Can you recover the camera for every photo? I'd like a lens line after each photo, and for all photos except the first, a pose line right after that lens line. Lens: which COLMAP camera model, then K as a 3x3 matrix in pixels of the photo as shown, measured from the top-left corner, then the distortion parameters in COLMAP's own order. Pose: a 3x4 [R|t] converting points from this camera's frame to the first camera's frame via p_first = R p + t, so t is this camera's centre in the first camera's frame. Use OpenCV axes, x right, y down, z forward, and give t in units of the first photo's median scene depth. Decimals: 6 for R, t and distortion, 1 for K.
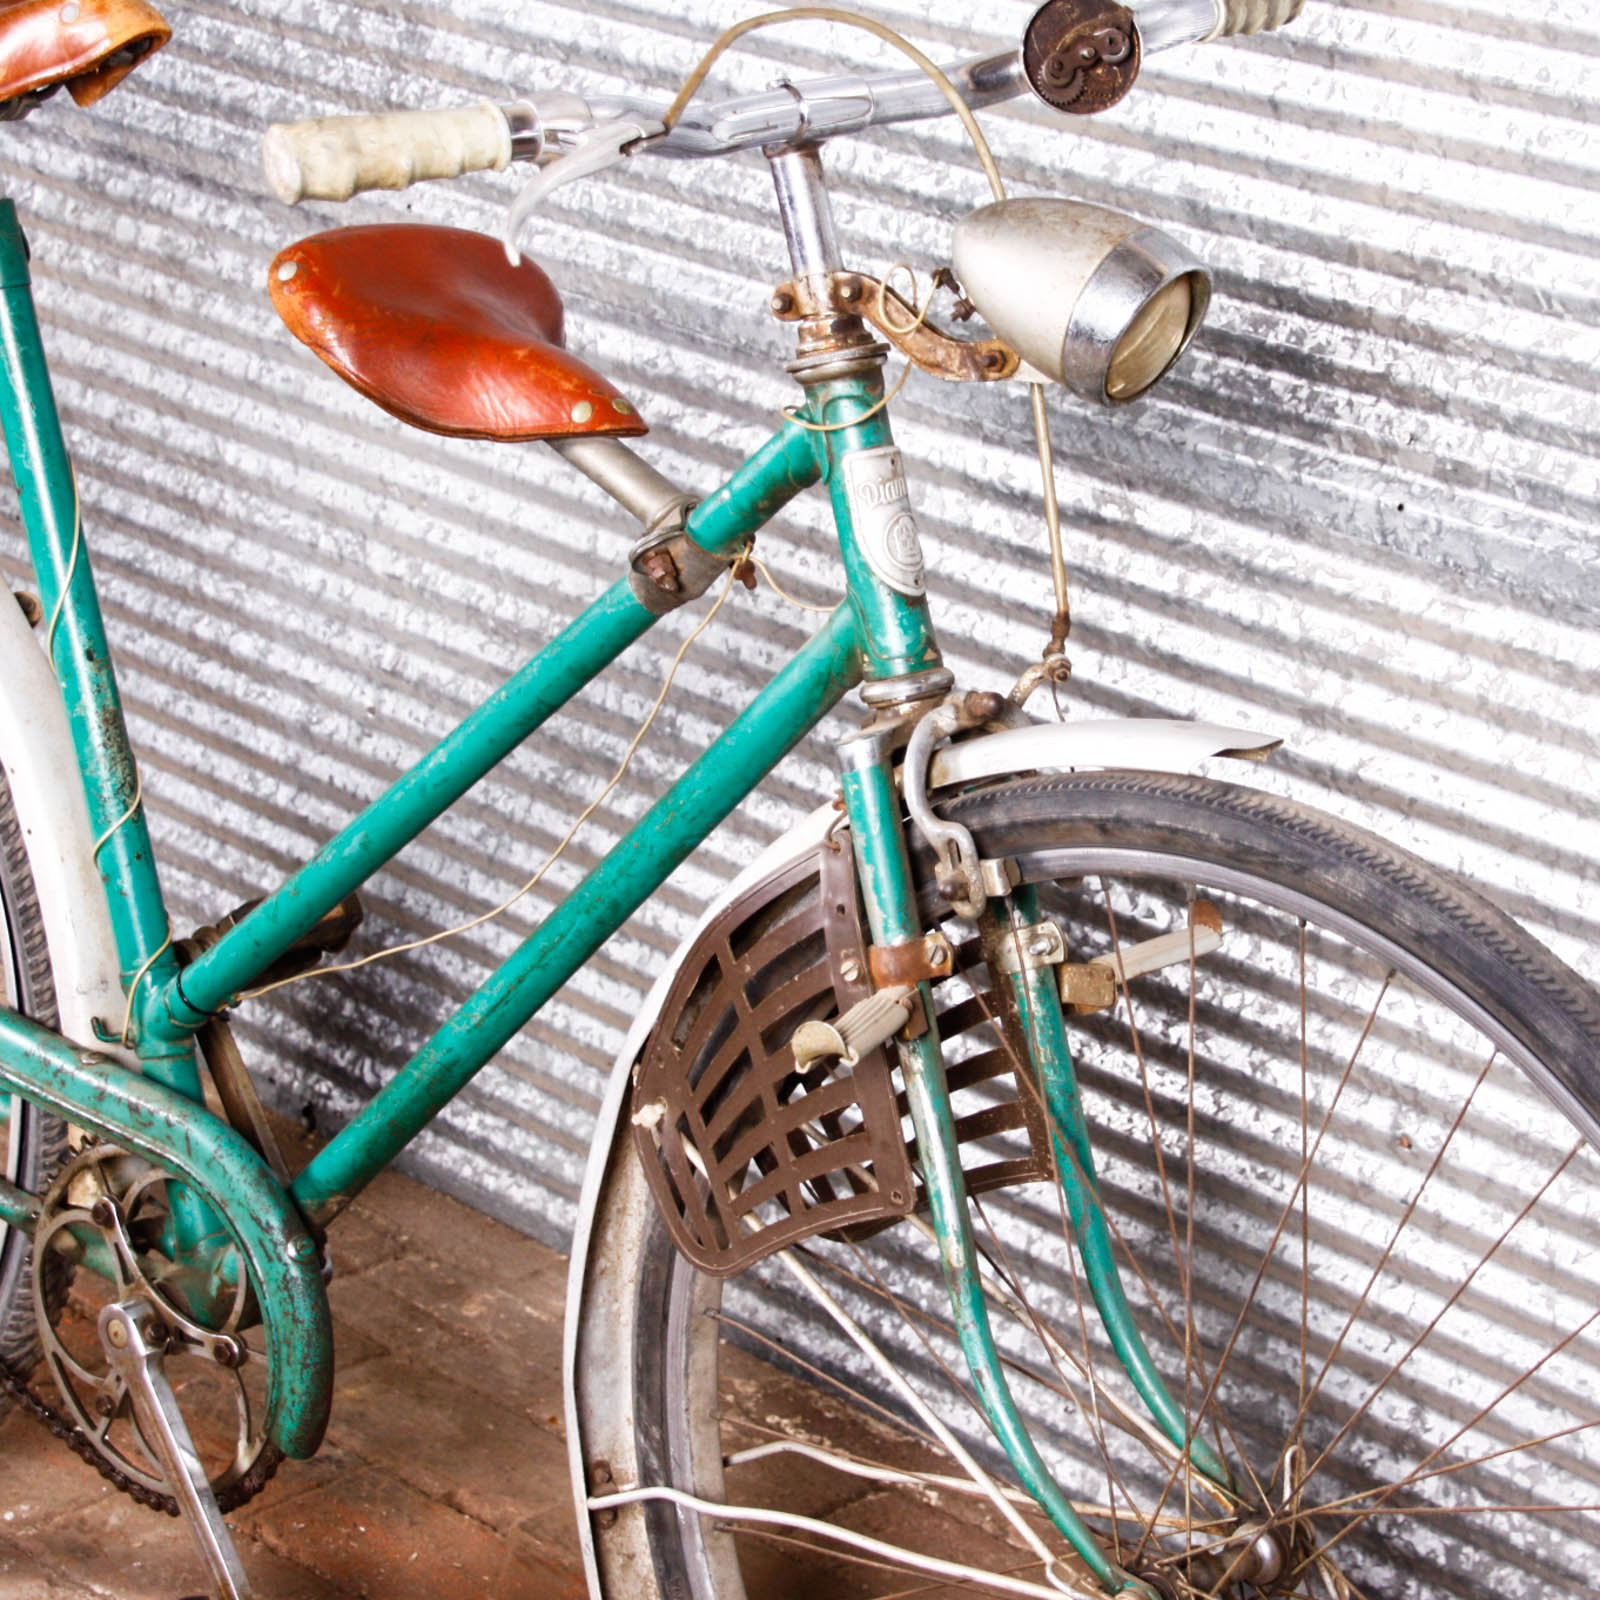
lens RADIAL K [[4576.9, 0, 975.6], [0, 4576.9, 784.6], [0, 0, 1]] dist [0.232841, 0.000000]
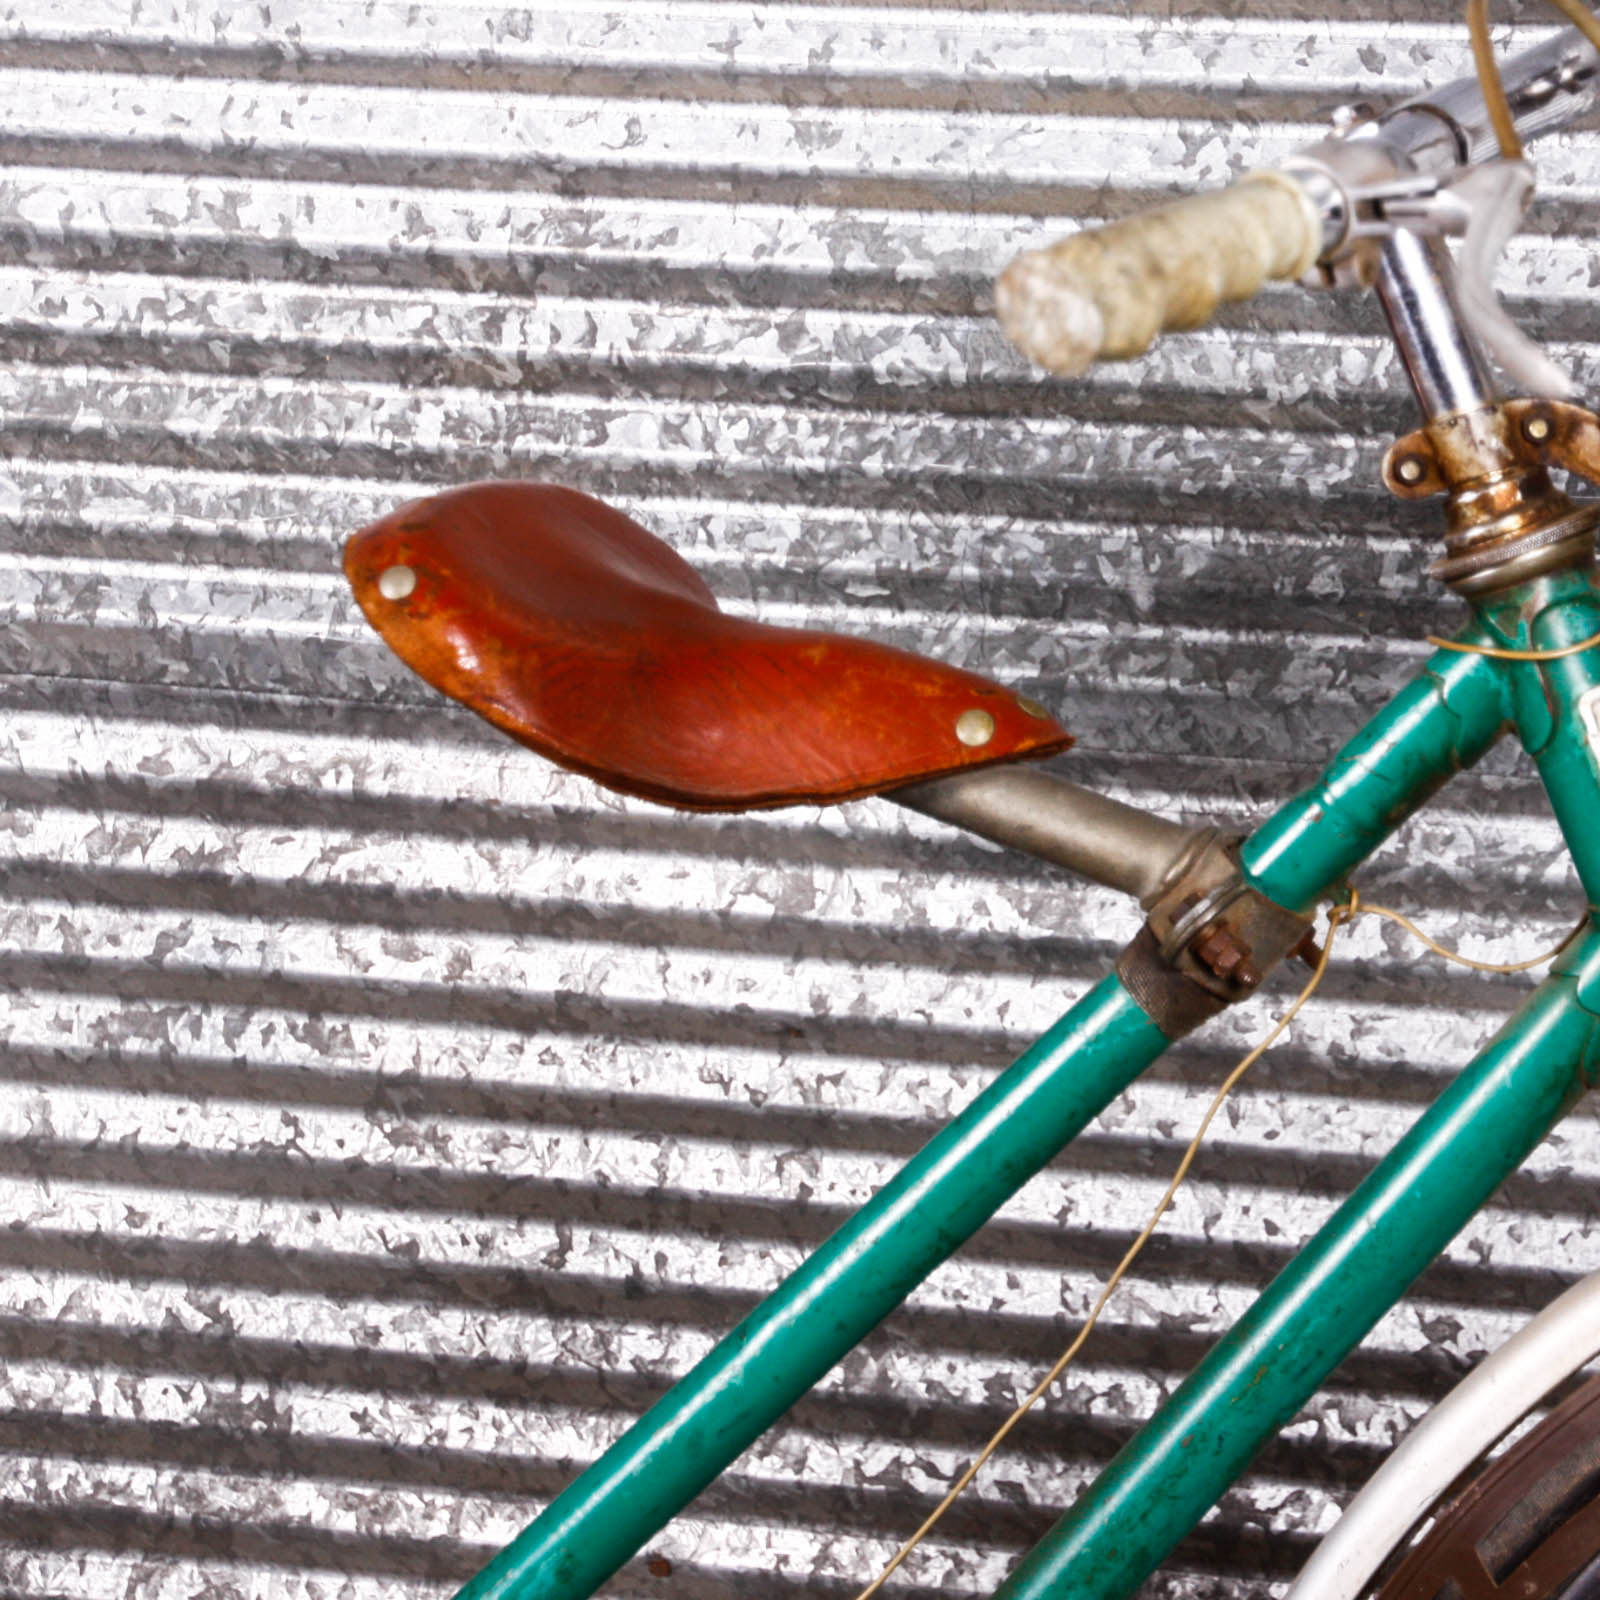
lens RADIAL K [[9048.1, 0, 952.4], [0, 9048.1, 816.2], [0, 0, 1]] dist [0.989083, 0.000000]
pose [[0.923776, -0.166355, 0.344912, -0.433607], [0.198547, 0.978257, -0.059944, -0.001235], [-0.327441, 0.123856, 0.936719, -0.069943]]
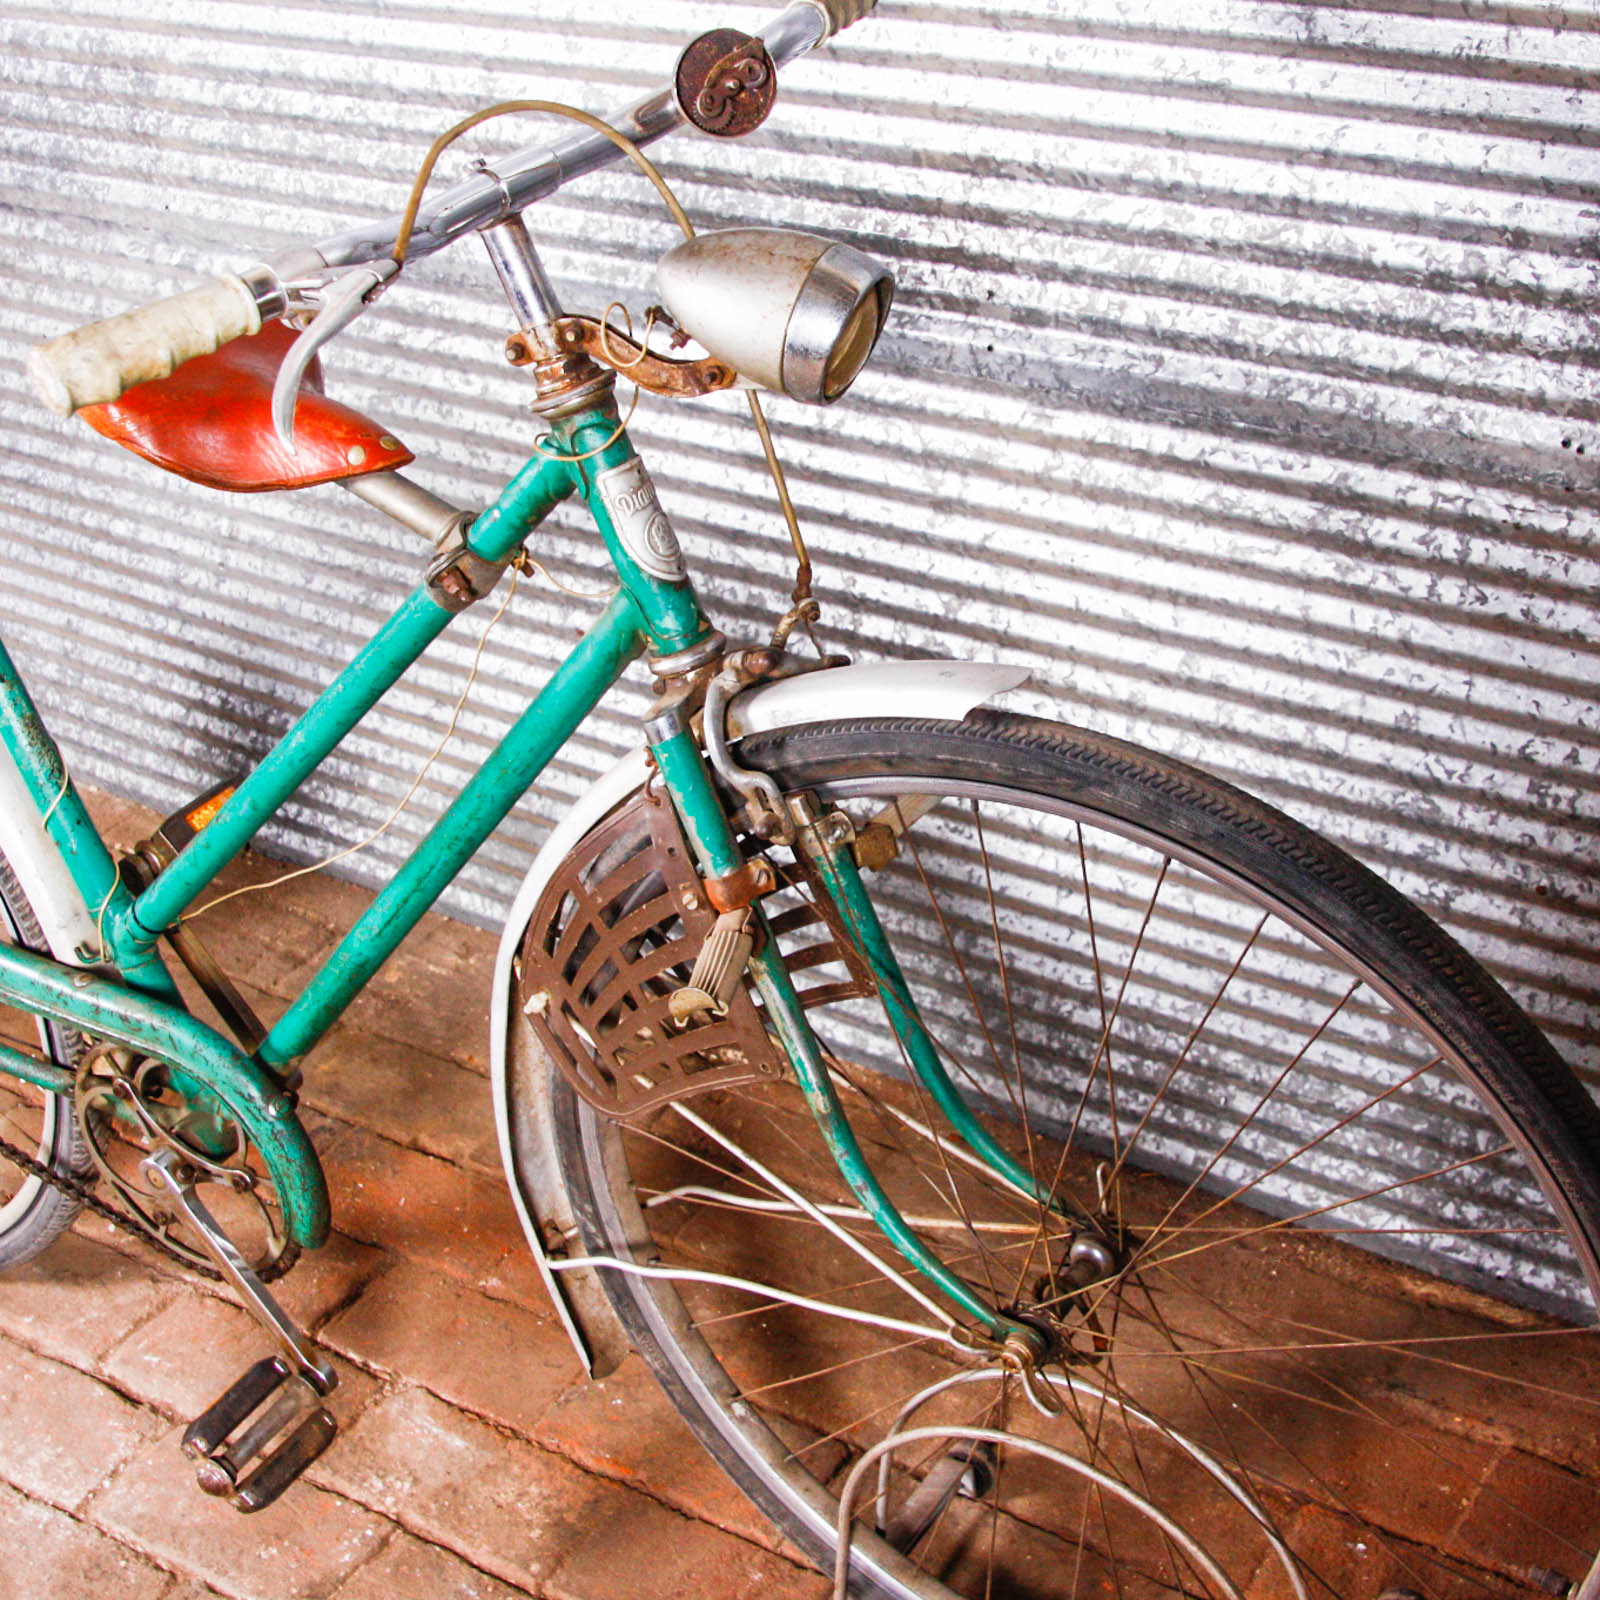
lens RADIAL K [[2463.3, 0, 926.4], [0, 2463.3, 745.6], [0, 0, 1]] dist [-0.105432, 0.000000]
pose [[0.971640, -0.205700, 0.116629, -0.028734], [0.179345, 0.962516, 0.203466, -0.098502], [-0.154110, -0.176779, 0.972111, 0.318233]]
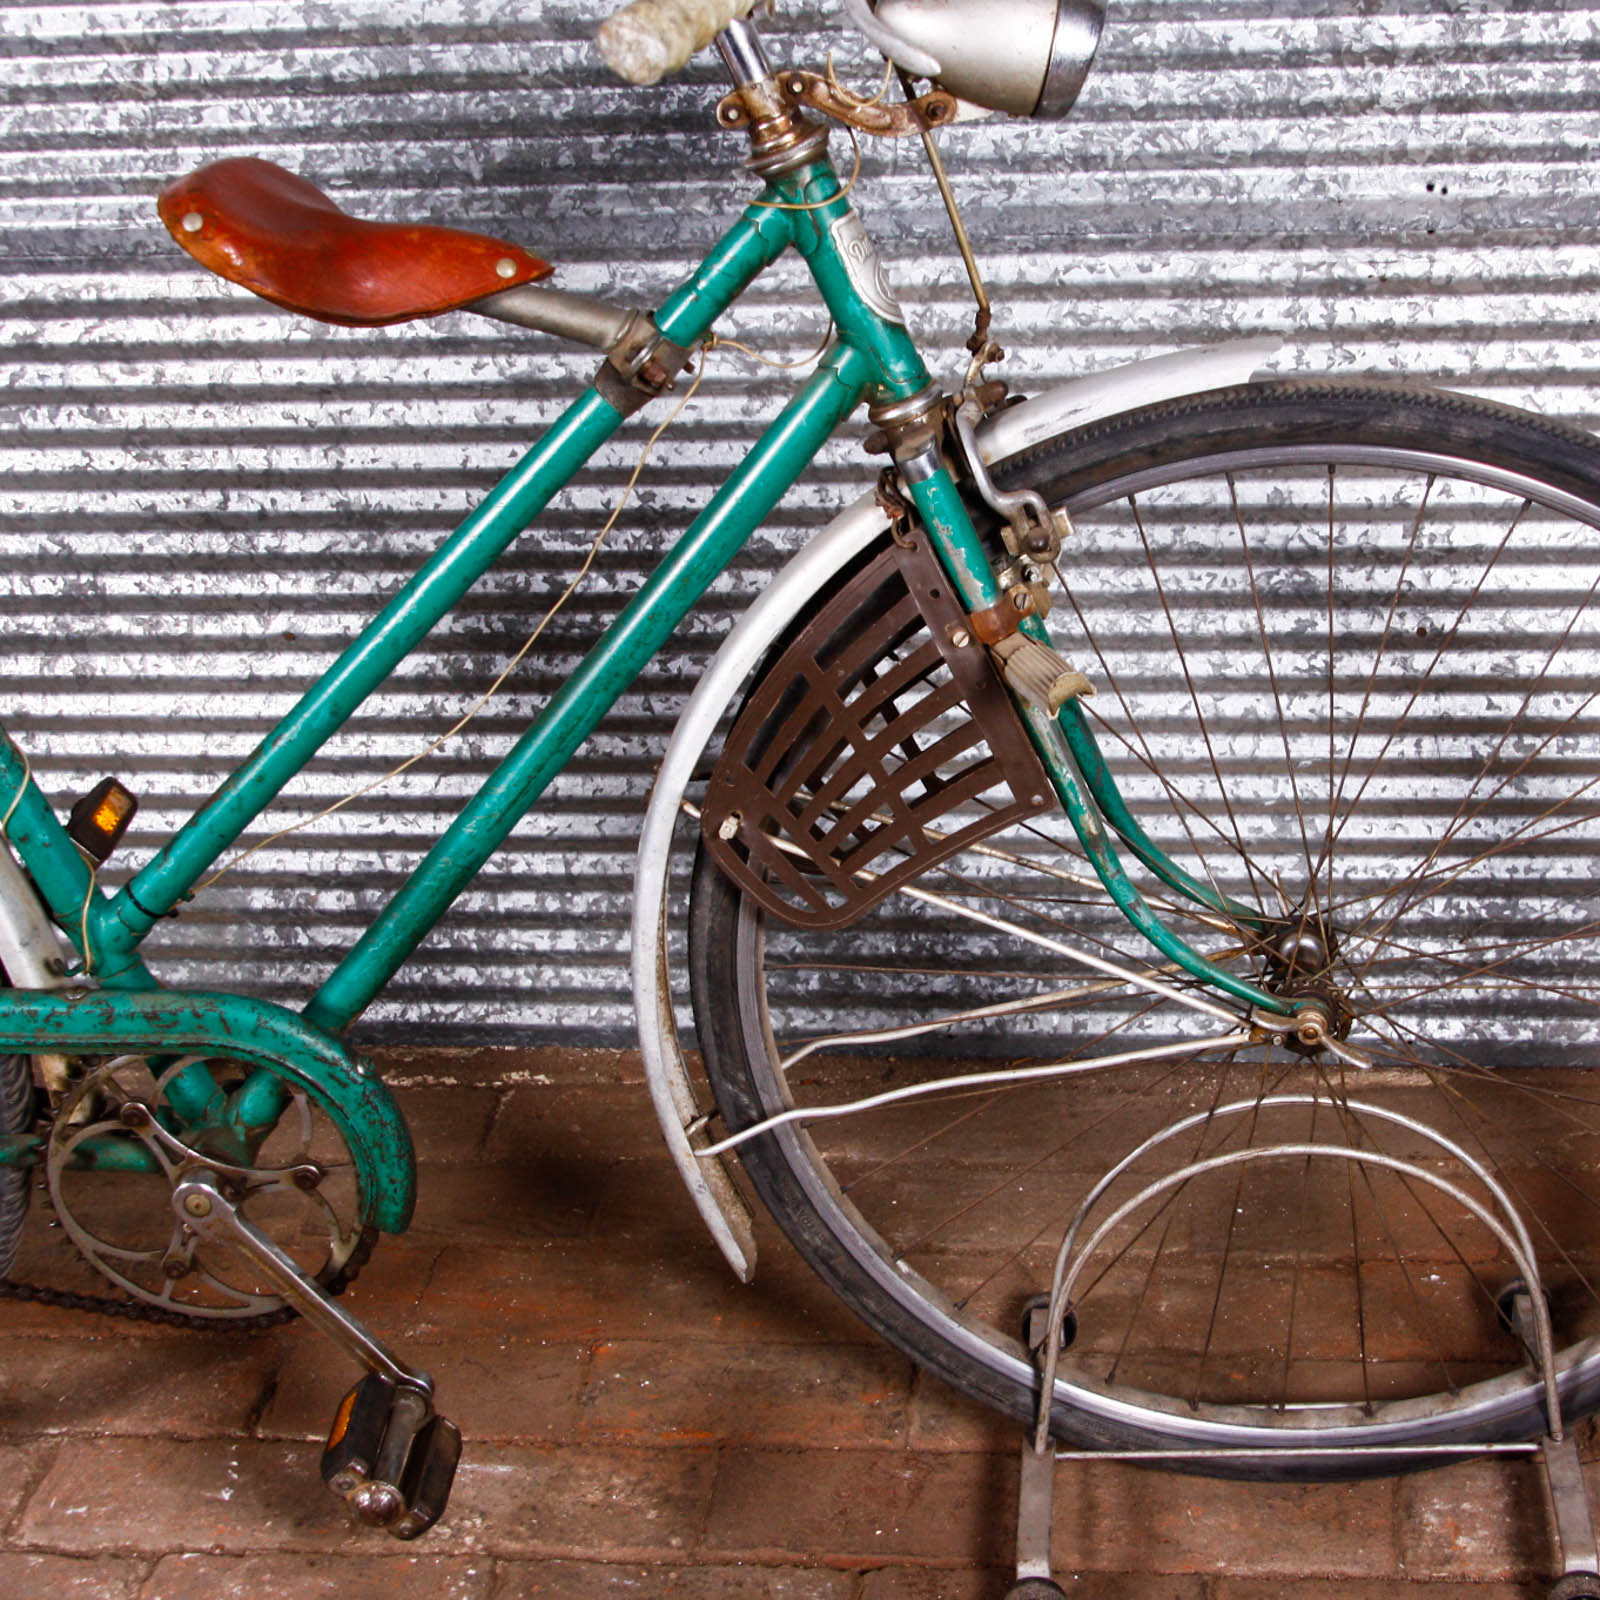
lens RADIAL K [[2842.1, 0, 899.4], [0, 2842.1, 760.7], [0, 0, 1]] dist [-0.035758, 0.000000]
pose [[0.780550, -0.356515, 0.513457, -0.363885], [0.293072, 0.934254, 0.203168, -0.072198], [-0.552132, -0.008103, 0.833717, 0.326497]]
